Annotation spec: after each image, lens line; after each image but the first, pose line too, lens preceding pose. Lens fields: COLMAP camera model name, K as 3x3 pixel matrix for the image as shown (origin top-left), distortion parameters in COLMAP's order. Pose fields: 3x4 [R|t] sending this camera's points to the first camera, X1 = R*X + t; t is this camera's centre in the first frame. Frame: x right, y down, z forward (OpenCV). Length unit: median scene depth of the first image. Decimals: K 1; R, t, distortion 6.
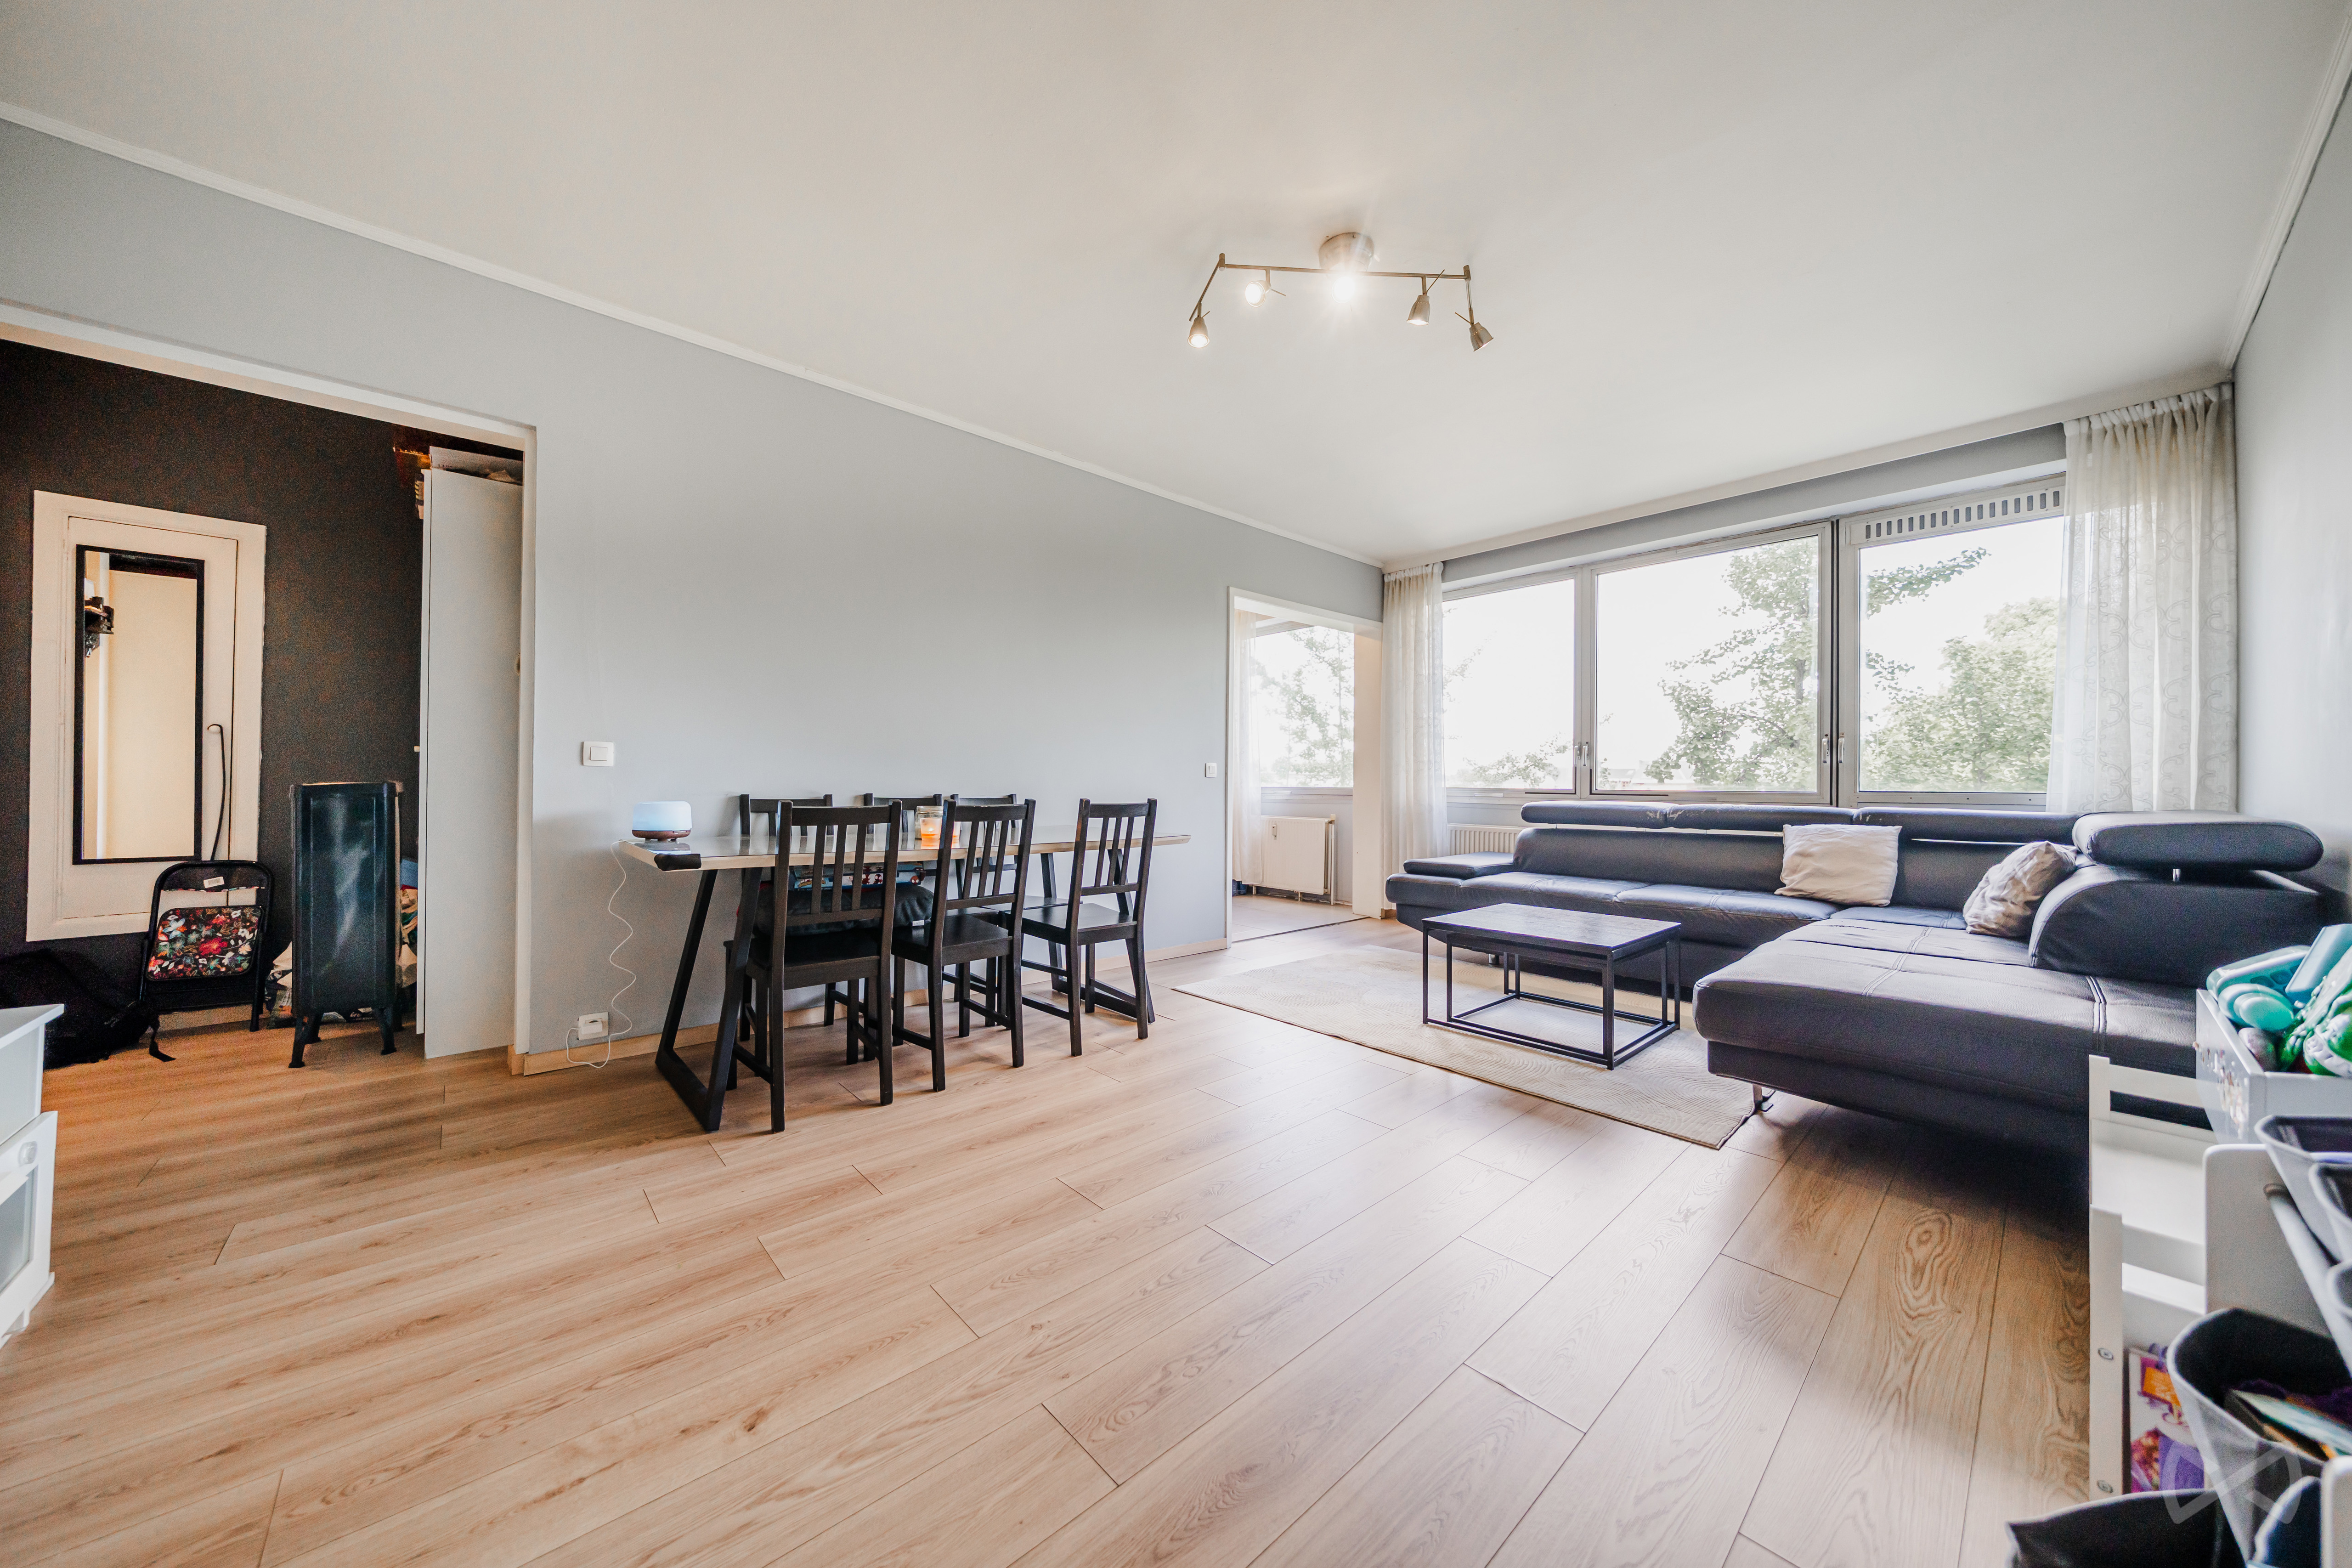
lens RADIAL K [[802.7, 0, 1165.3], [0, 802.7, 781.9], [0, 0, 1]] dist [-0.003744, -0.000429]
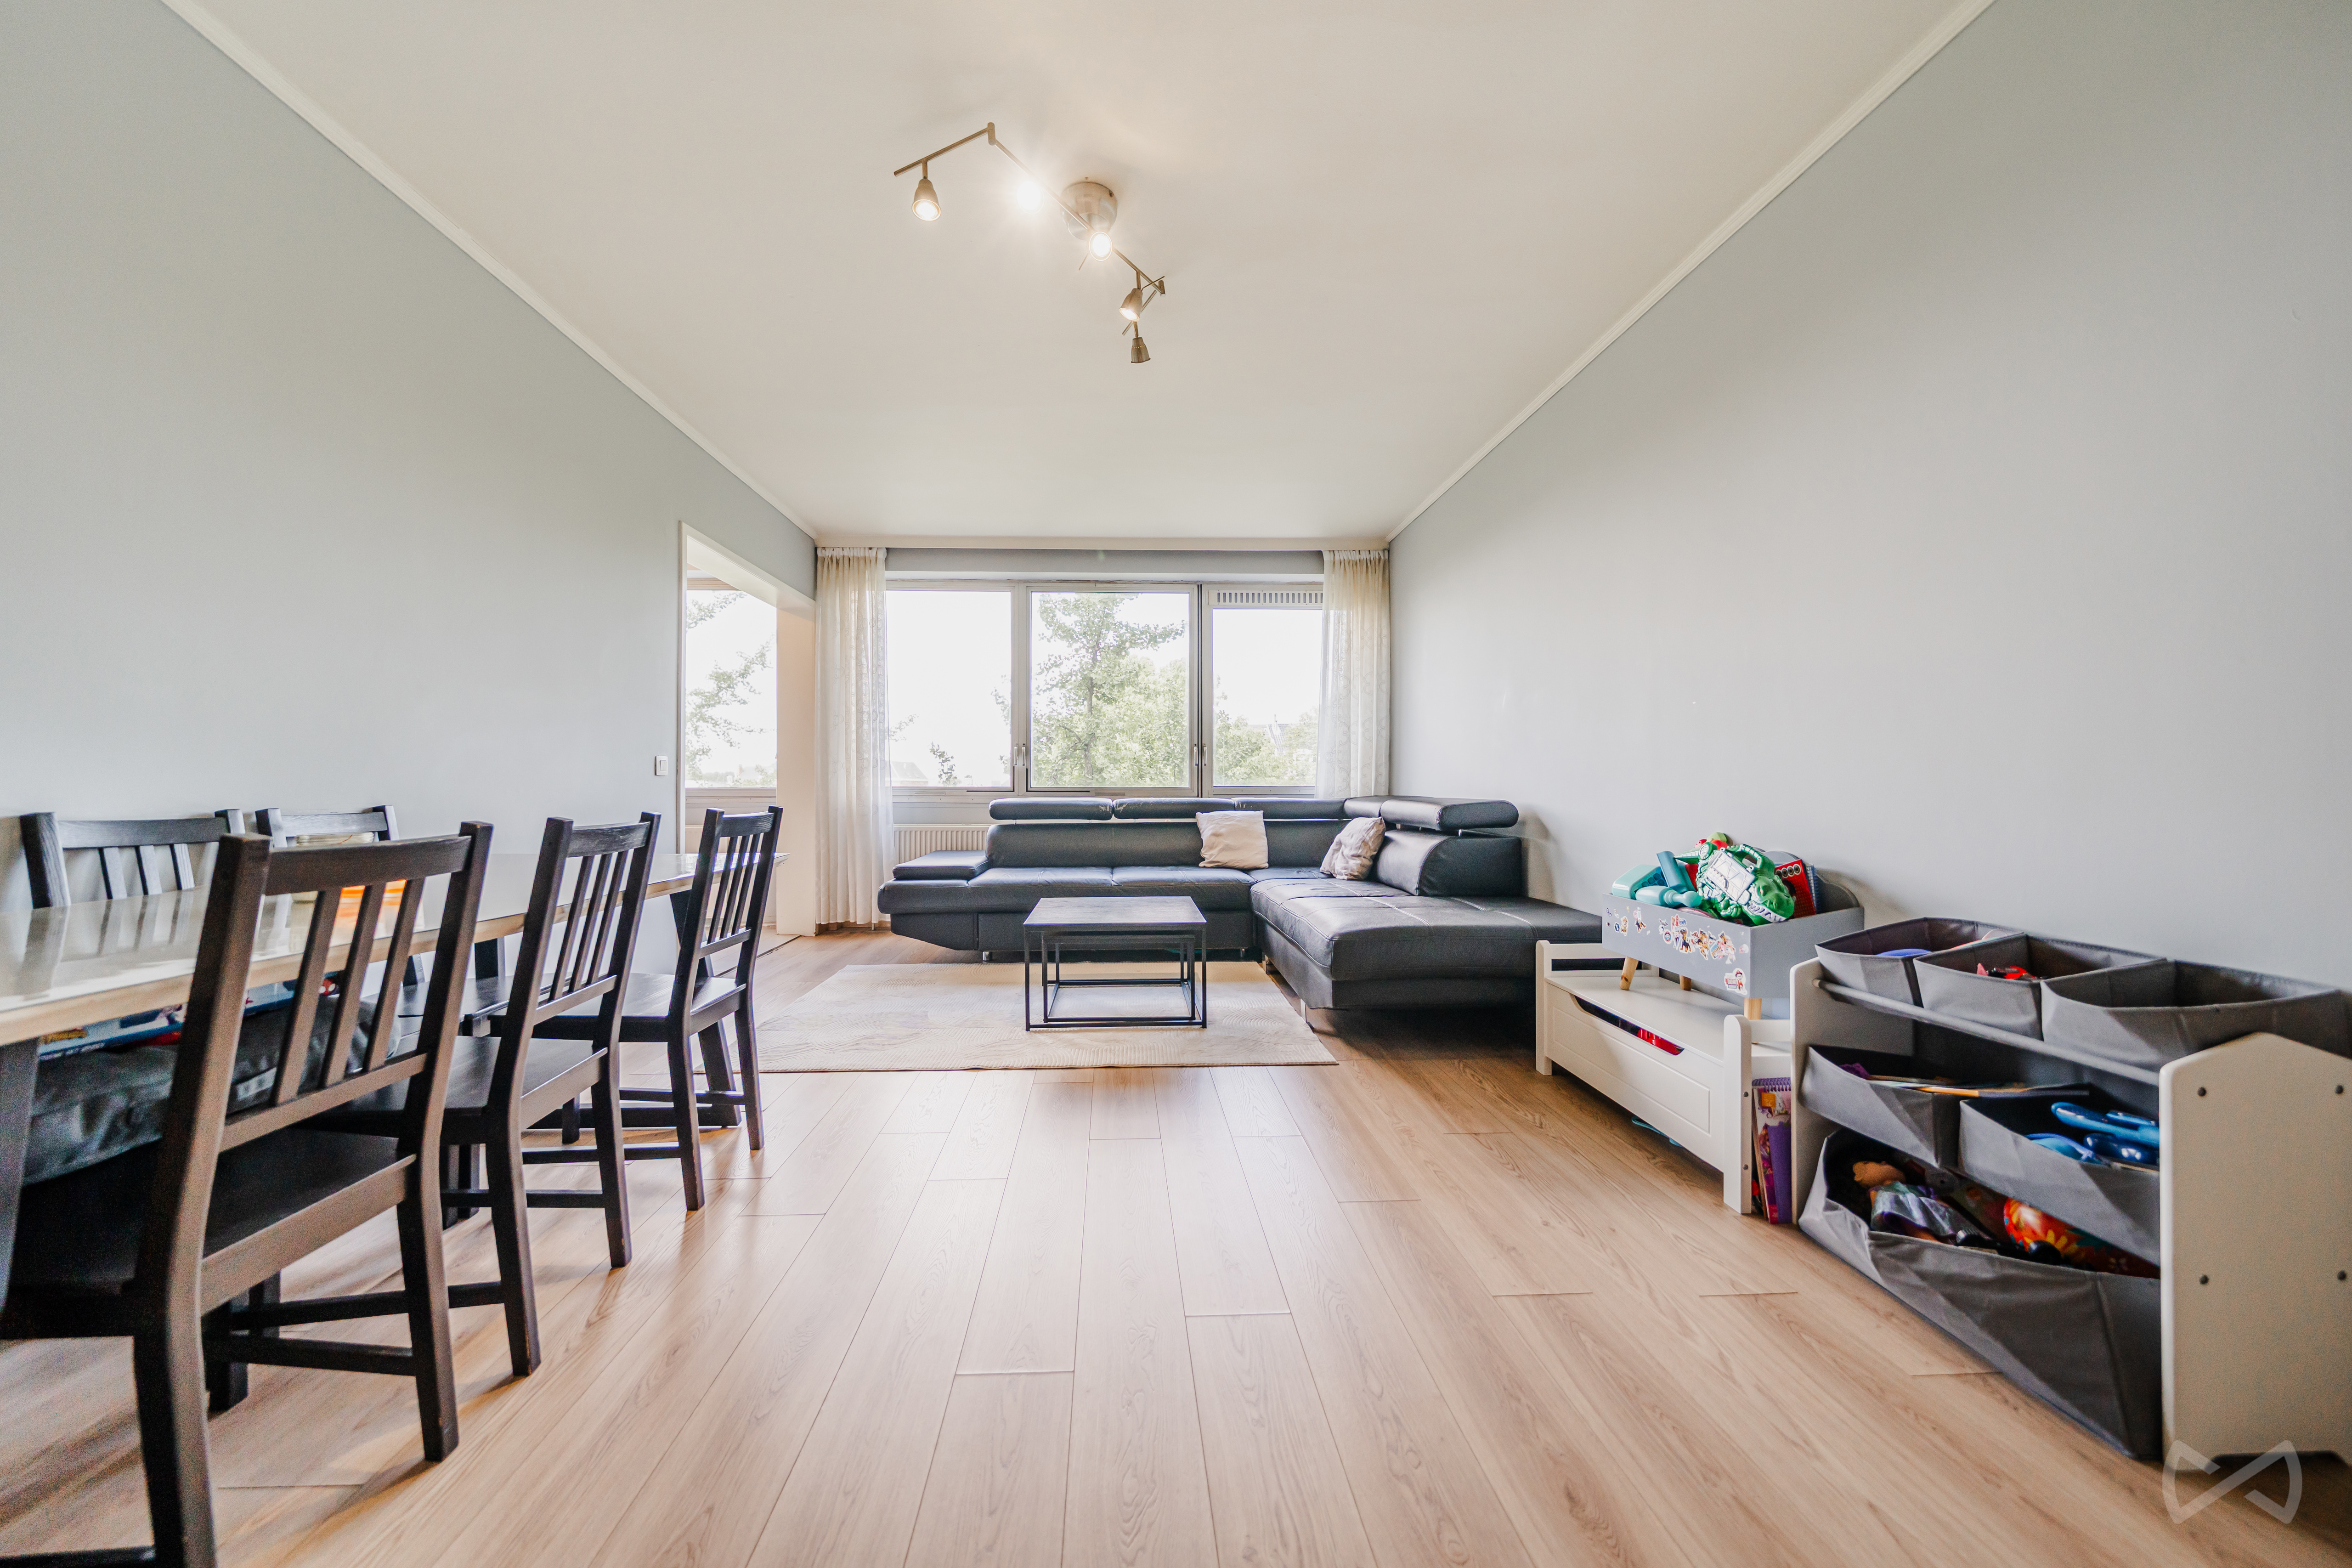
lens RADIAL K [[802.7, 0, 1165.3], [0, 802.7, 781.9], [0, 0, 1]] dist [-0.003744, -0.000429]
pose [[0.630445, -0.005379, 0.776215, -0.293030], [0.003707, 0.999985, 0.003919, -0.001868], [-0.776225, 0.000407, 0.630456, 0.238630]]
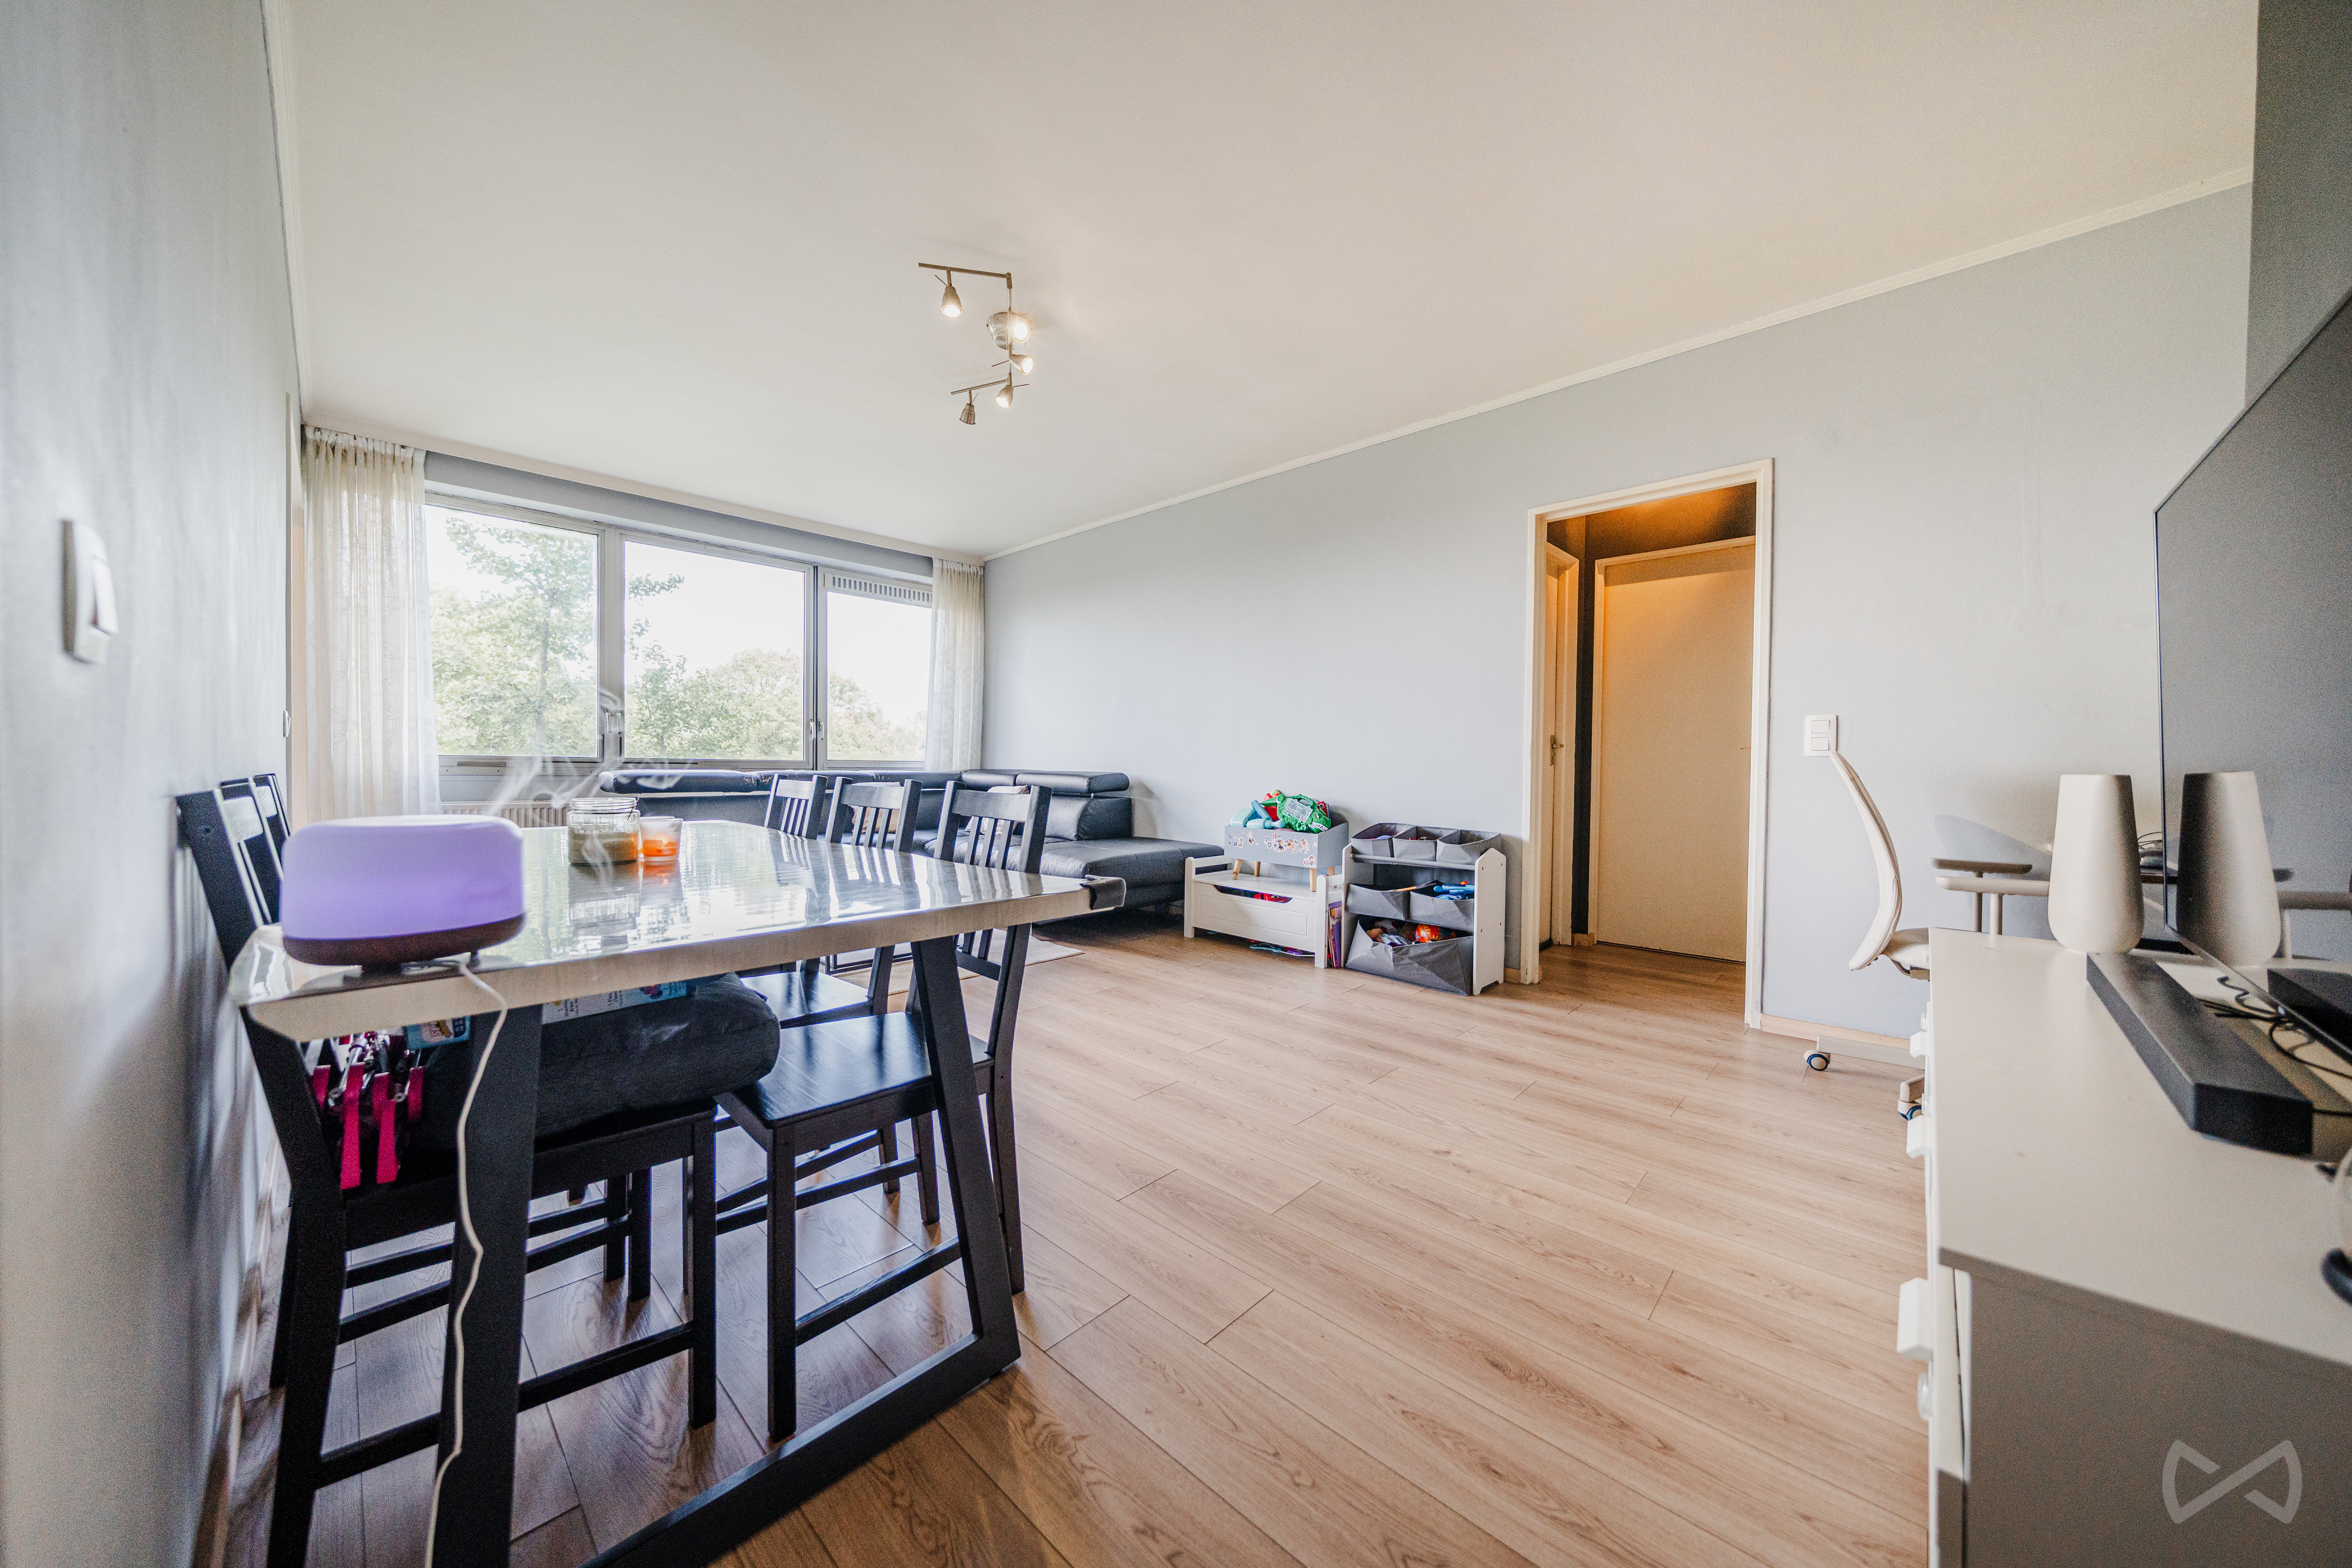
lens RADIAL K [[802.7, 0, 1165.3], [0, 802.7, 781.9], [0, 0, 1]] dist [-0.003744, -0.000429]
pose [[-0.090049, -0.030458, 0.995471, -0.739533], [-0.014542, 0.999466, 0.029265, -0.000237], [-0.995831, -0.011841, -0.090444, 0.614095]]
